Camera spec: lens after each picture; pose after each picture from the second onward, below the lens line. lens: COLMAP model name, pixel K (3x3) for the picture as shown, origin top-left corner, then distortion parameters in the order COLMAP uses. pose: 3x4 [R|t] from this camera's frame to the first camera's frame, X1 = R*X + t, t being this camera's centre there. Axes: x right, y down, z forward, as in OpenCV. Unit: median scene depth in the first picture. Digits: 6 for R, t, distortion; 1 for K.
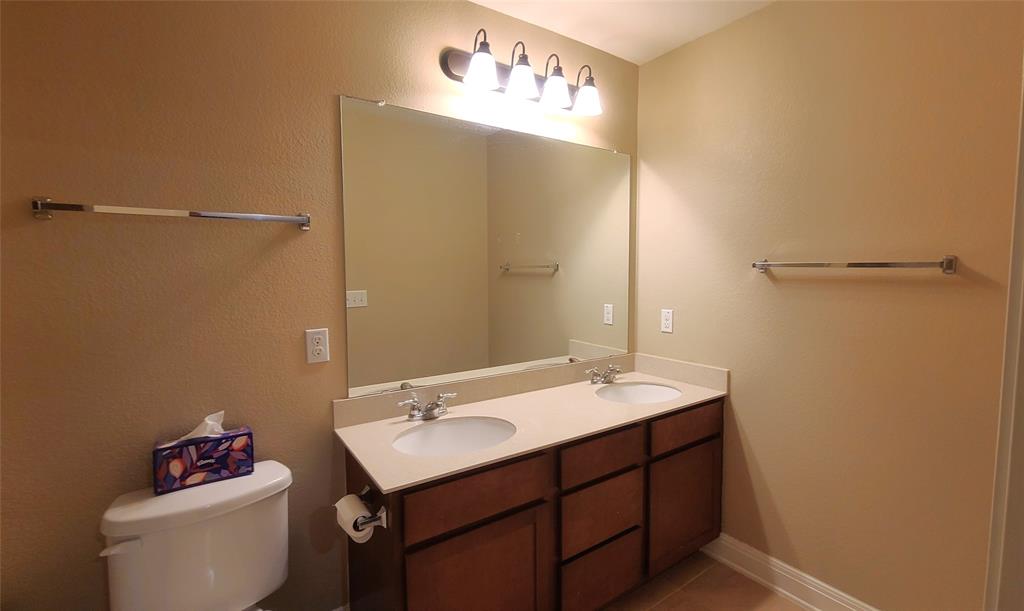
lens RADIAL K [[453.0, 0, 522.6], [0, 453.0, 302.9], [0, 0, 1]] dist [-0.000783, -0.000086]
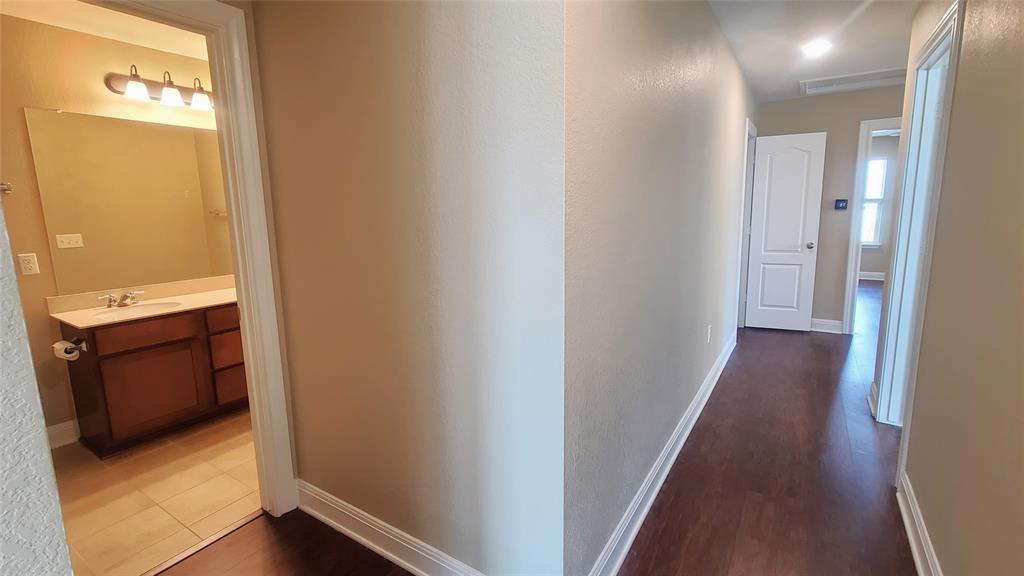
lens RADIAL K [[453.3, 0, 512.0], [0, 453.3, 288.0], [0, 0, 1]] dist [-0.013047, -0.000130]
pose [[0.927185, -0.079304, 0.366114, 0.553792], [0.046258, 0.994093, 0.098181, 0.103603], [-0.371738, -0.074096, 0.925376, -1.114573]]
